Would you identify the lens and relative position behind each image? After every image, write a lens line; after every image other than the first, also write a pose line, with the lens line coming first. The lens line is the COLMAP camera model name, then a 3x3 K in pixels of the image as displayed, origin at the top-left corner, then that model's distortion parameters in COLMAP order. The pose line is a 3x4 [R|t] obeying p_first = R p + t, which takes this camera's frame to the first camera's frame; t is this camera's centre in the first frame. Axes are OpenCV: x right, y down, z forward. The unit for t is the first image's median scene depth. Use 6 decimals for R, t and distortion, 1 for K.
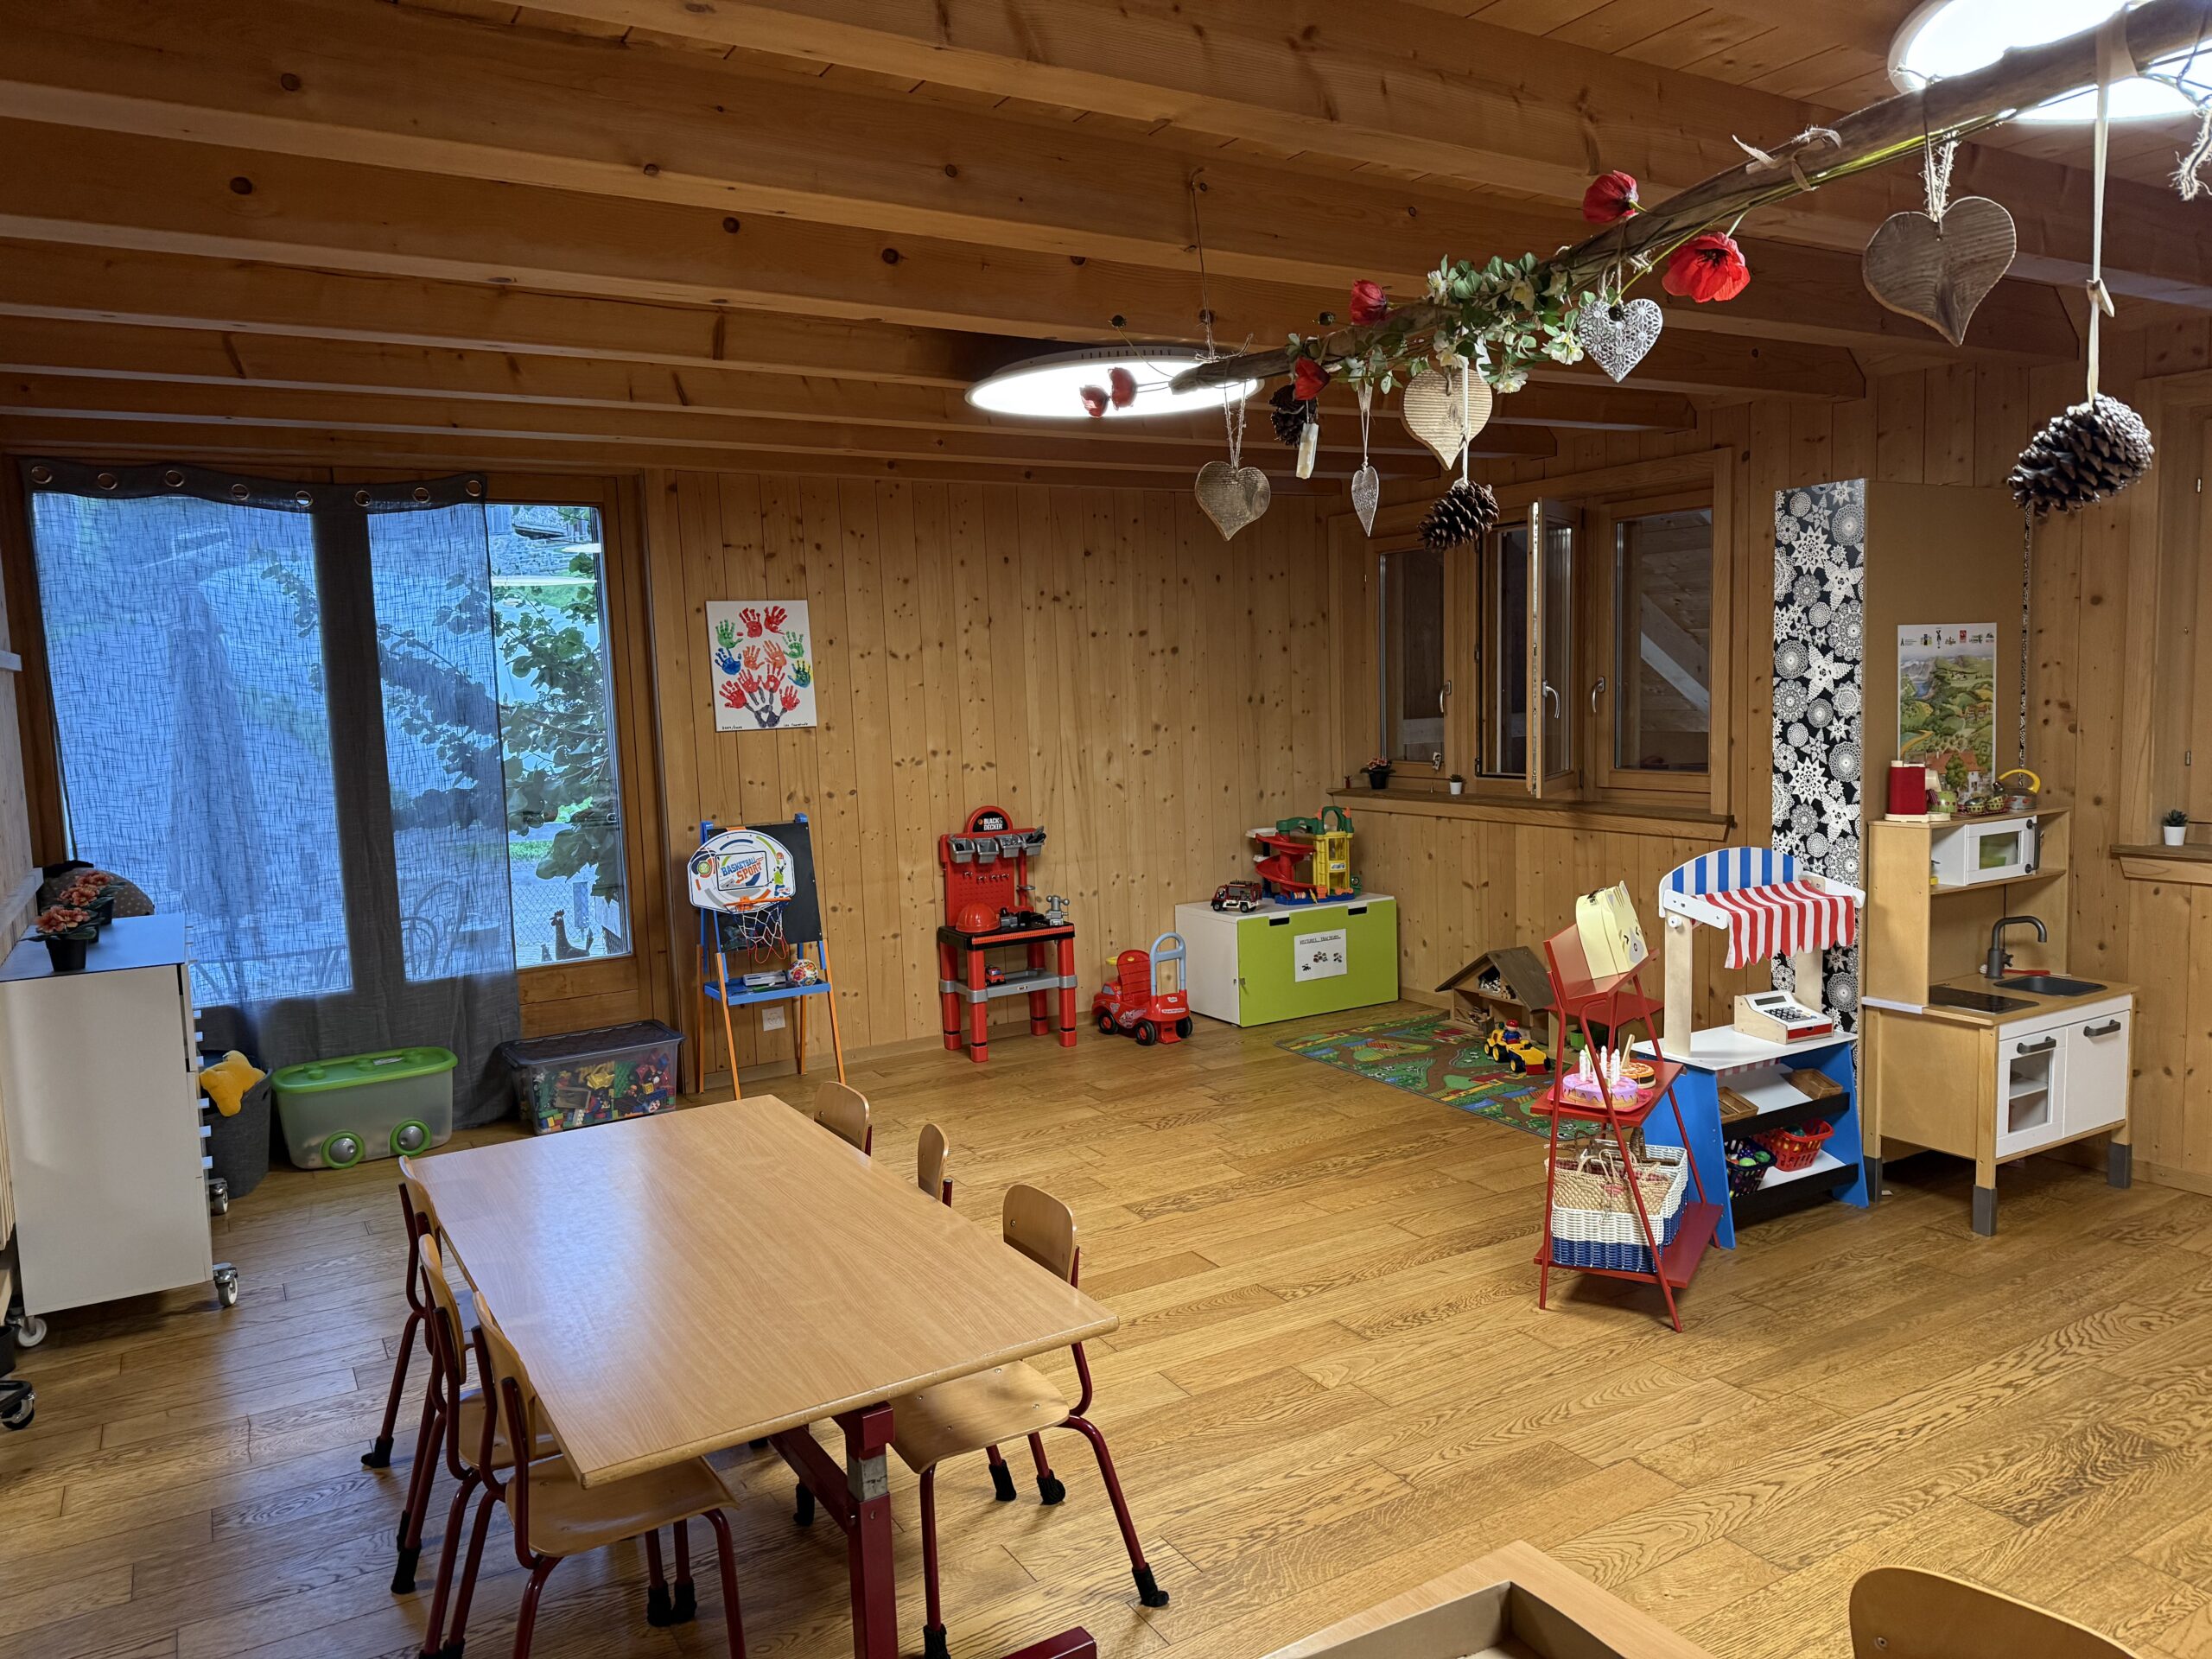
lens RADIAL K [[1557.3, 0, 1106.5], [0, 1557.3, 834.7], [0, 0, 1]] dist [0.000353, 0.000716]
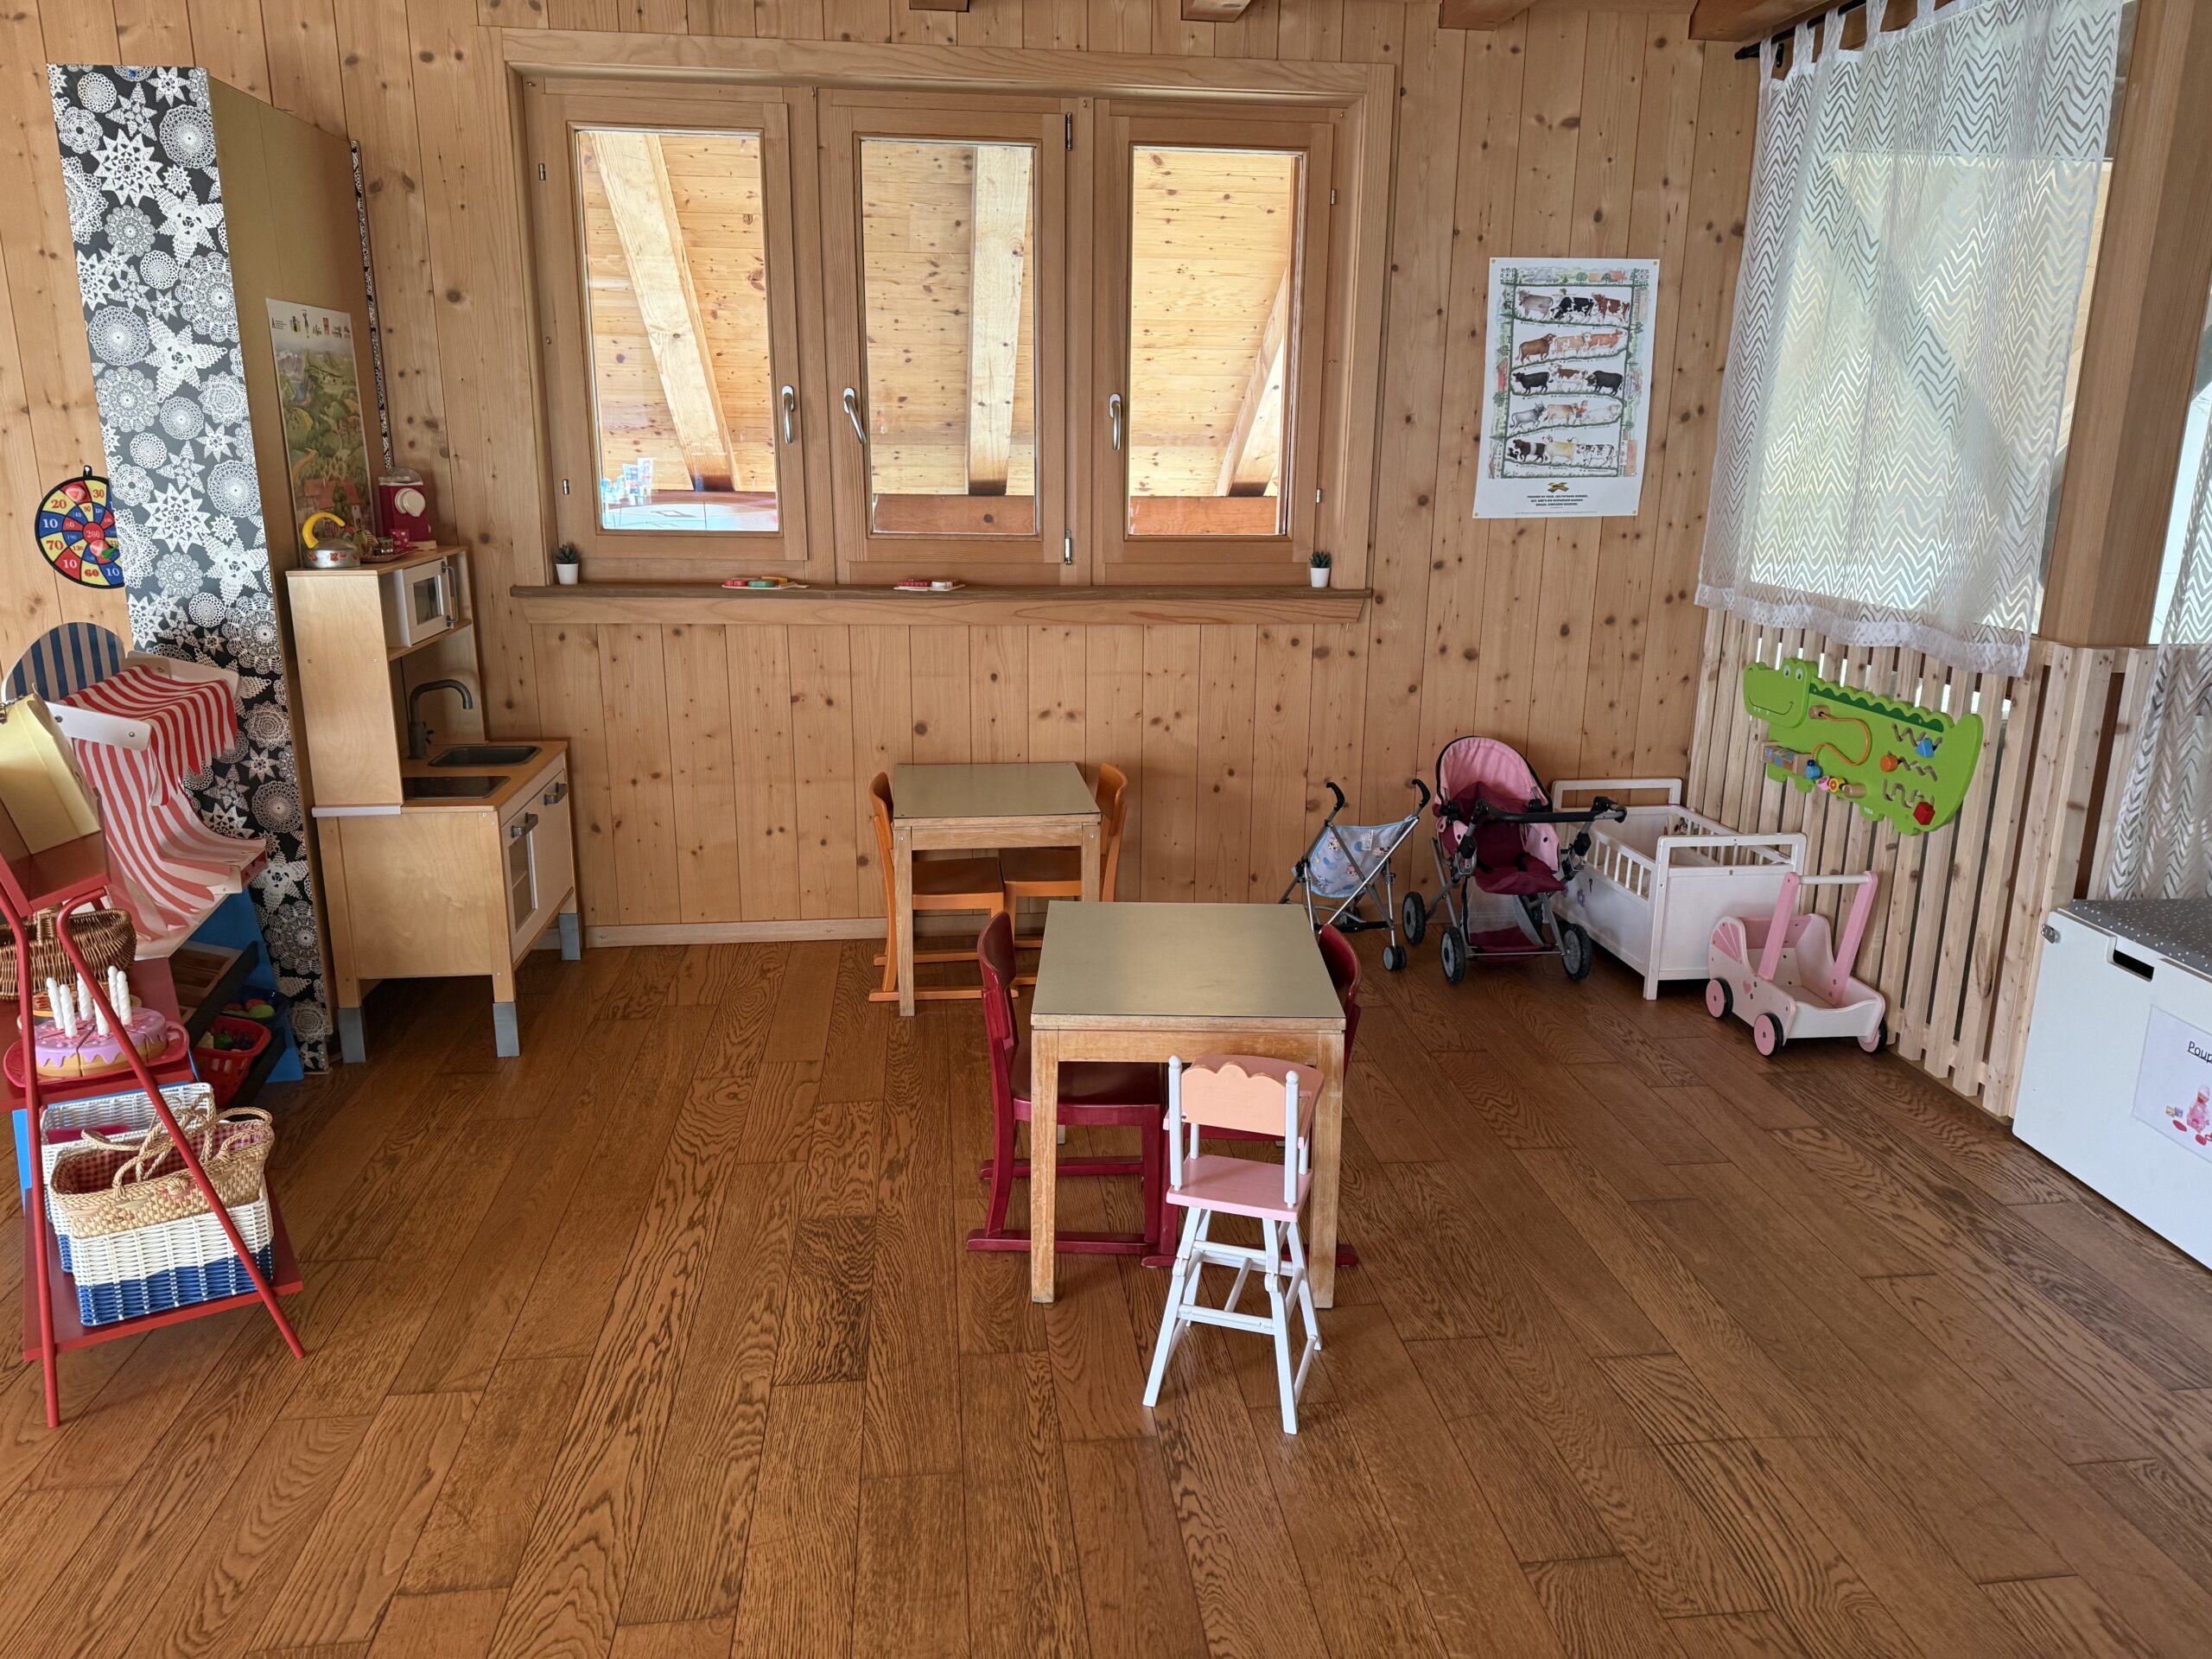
lens RADIAL K [[1557.3, 0, 1110.8], [0, 1557.3, 820.9], [0, 0, 1]] dist [0.000353, 0.000716]
pose [[0.398749, -0.189655, 0.897235, -0.034408], [0.070585, 0.981826, 0.176167, 0.005110], [-0.914339, -0.006915, 0.404890, 0.339952]]
